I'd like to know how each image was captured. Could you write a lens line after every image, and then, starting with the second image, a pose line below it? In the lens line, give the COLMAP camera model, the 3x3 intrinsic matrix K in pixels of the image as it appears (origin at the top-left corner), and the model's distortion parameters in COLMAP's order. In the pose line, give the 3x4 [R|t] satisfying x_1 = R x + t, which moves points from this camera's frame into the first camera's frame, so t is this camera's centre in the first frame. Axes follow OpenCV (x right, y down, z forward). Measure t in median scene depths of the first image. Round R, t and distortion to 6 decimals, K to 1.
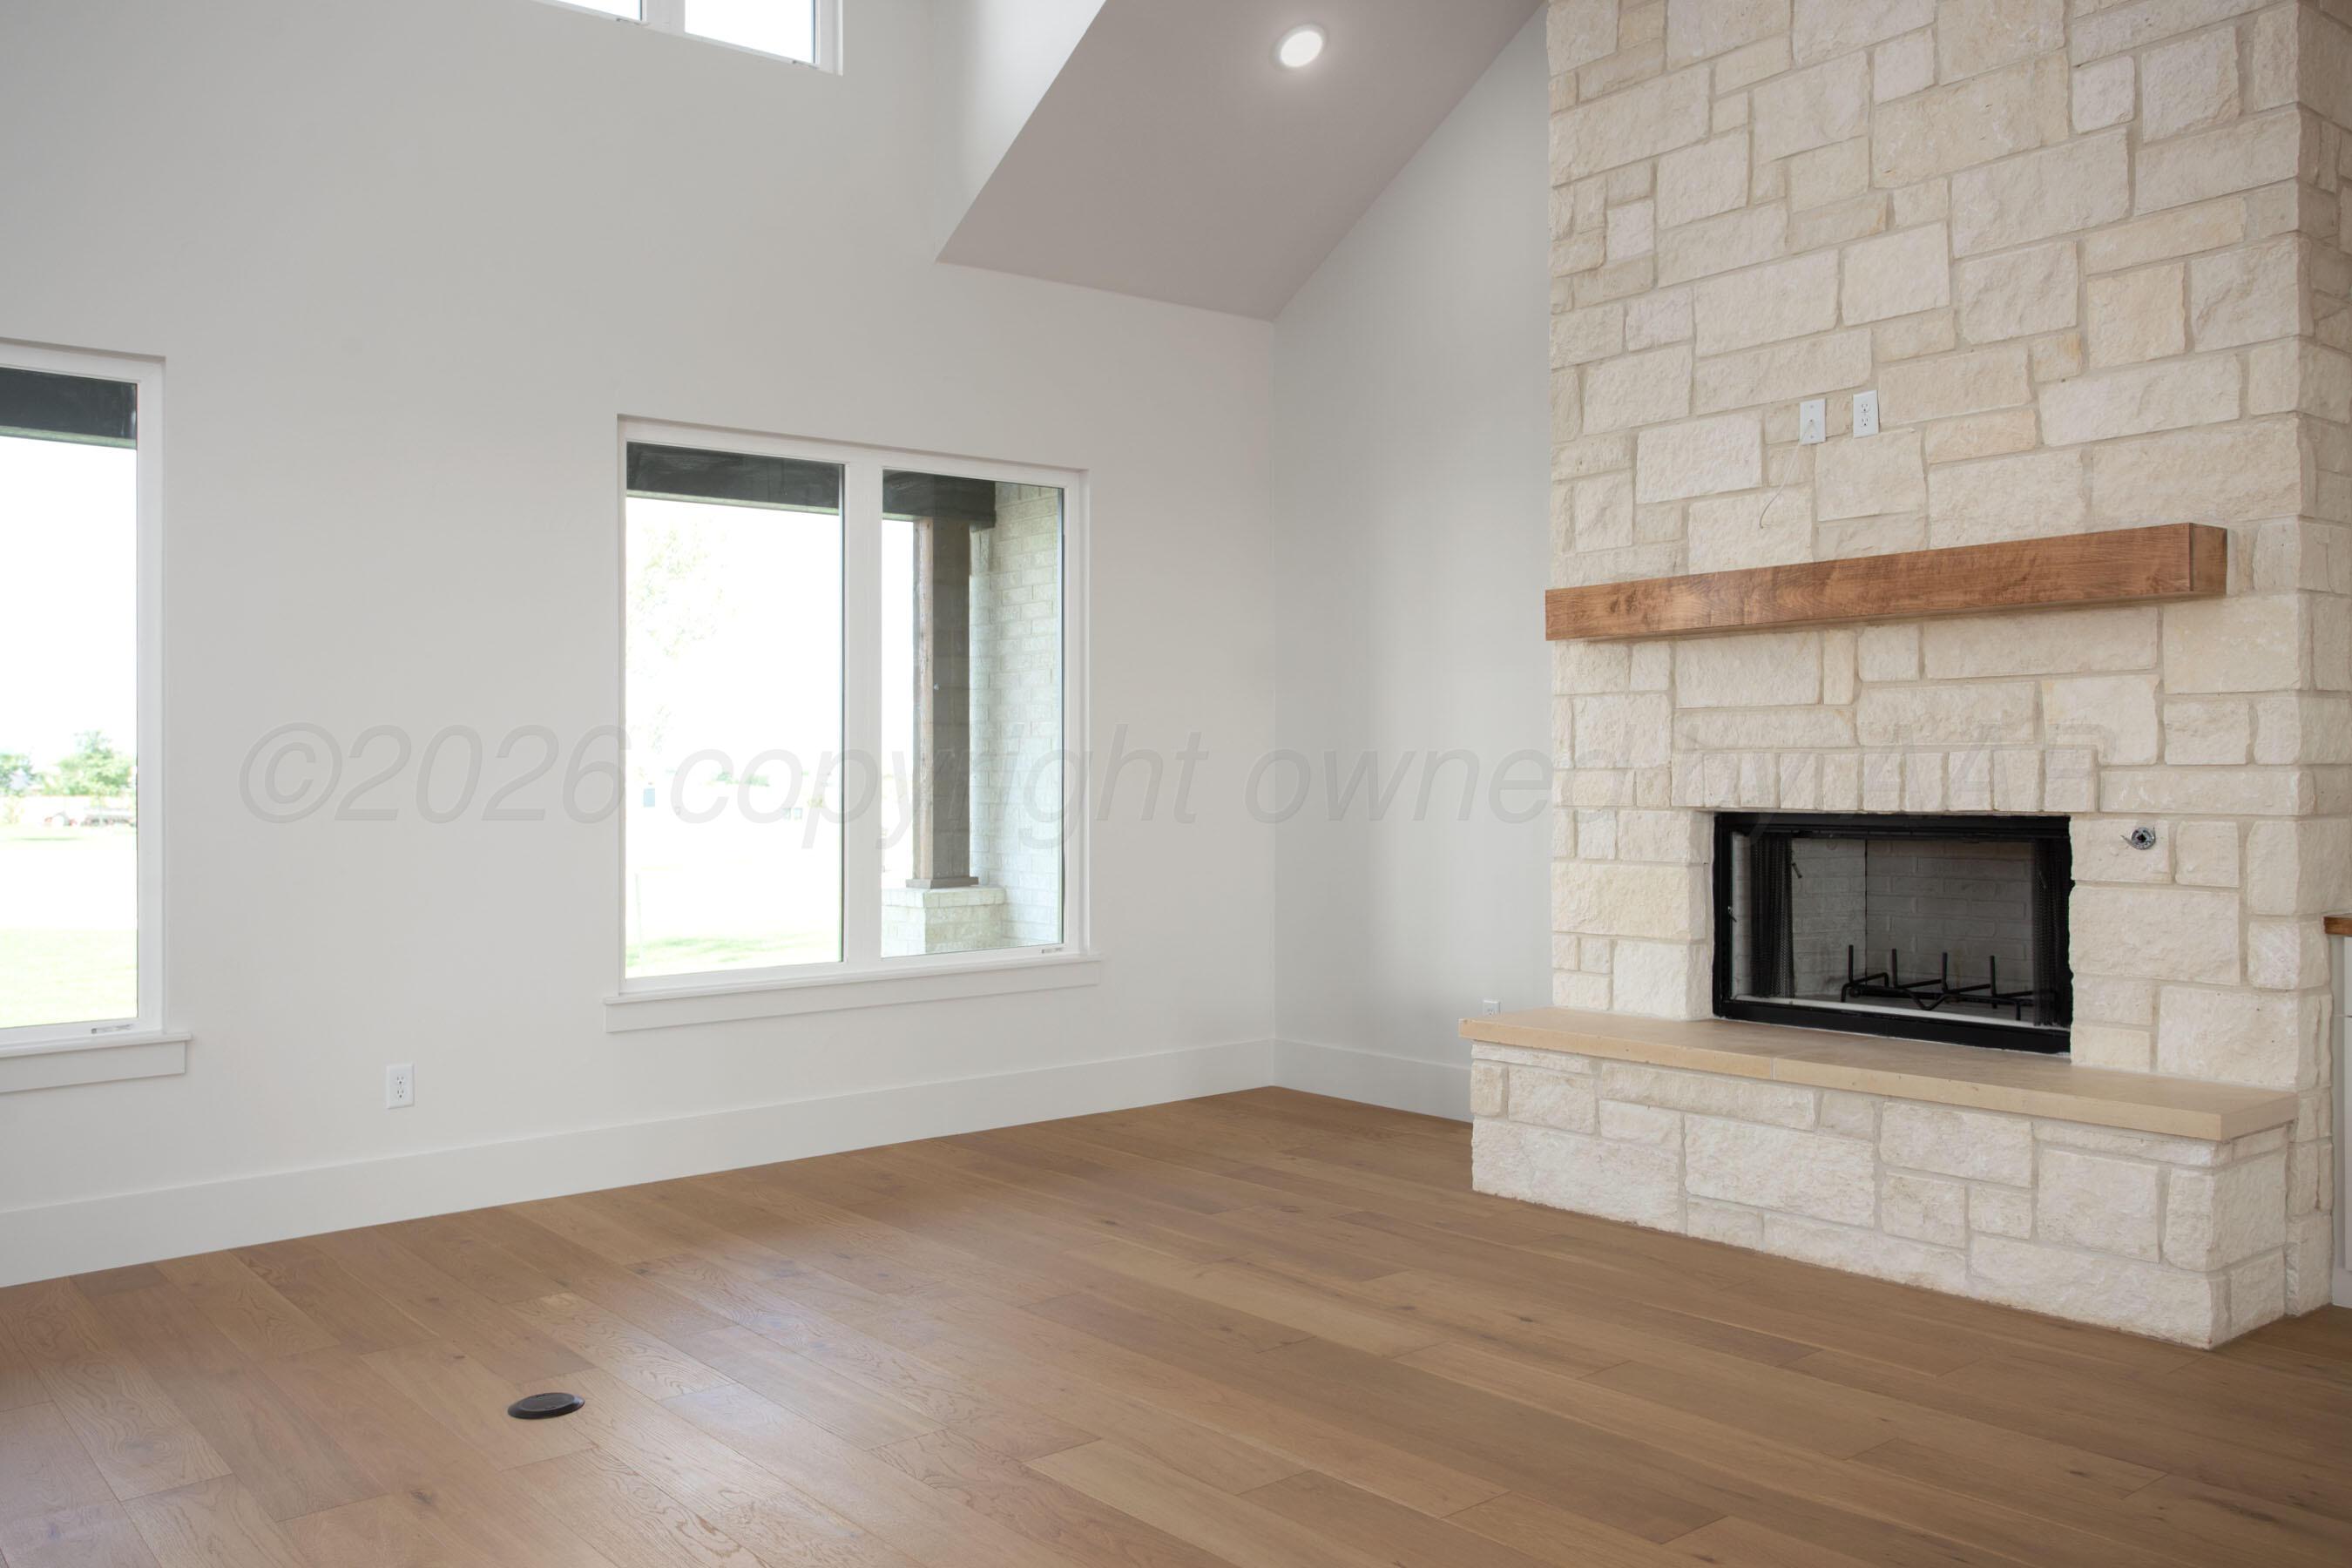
lens RADIAL K [[1968.6, 0, 1177.6], [0, 1968.6, 829.1], [0, 0, 1]] dist [0.008762, 0.071915]
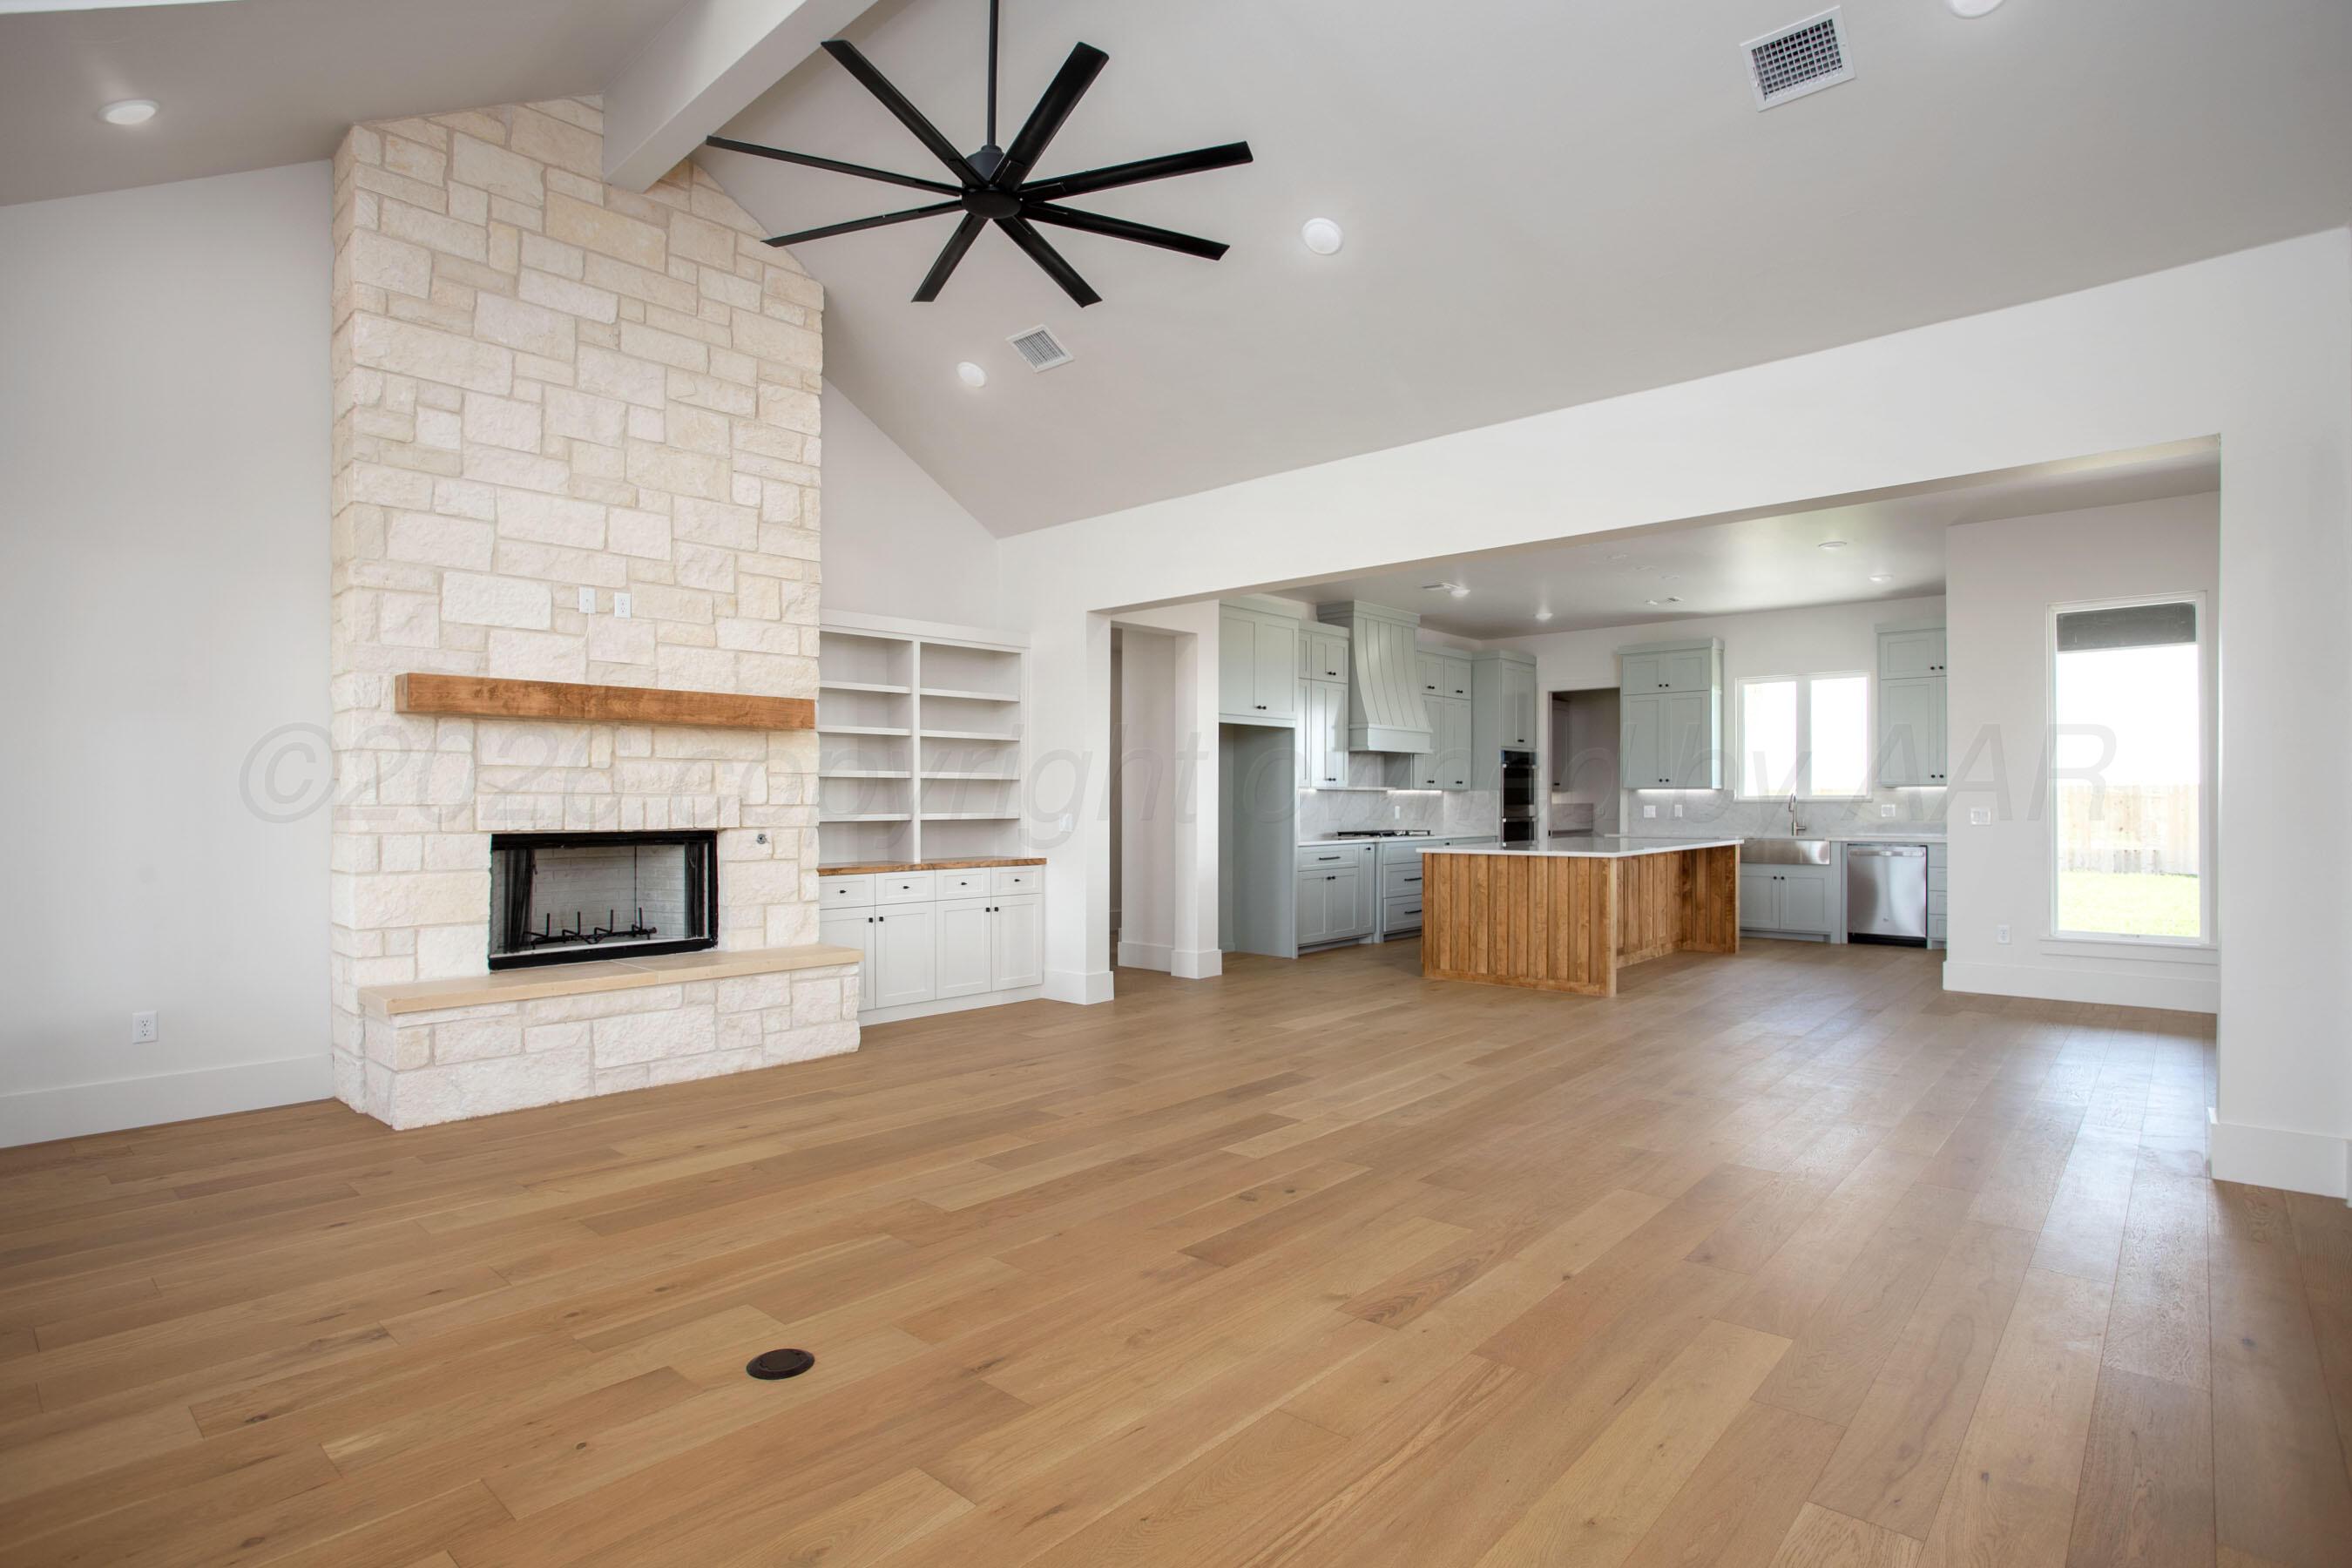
lens RADIAL K [[1193.8, 0, 1219.9], [0, 1193.8, 831.2], [0, 0, 1]] dist [-0.024117, 0.000249]
pose [[-0.181590, -0.008822, 0.983335, -0.778687], [0.036133, 0.999225, 0.015637, -0.006019], [-0.982710, 0.038370, -0.181131, 0.665913]]
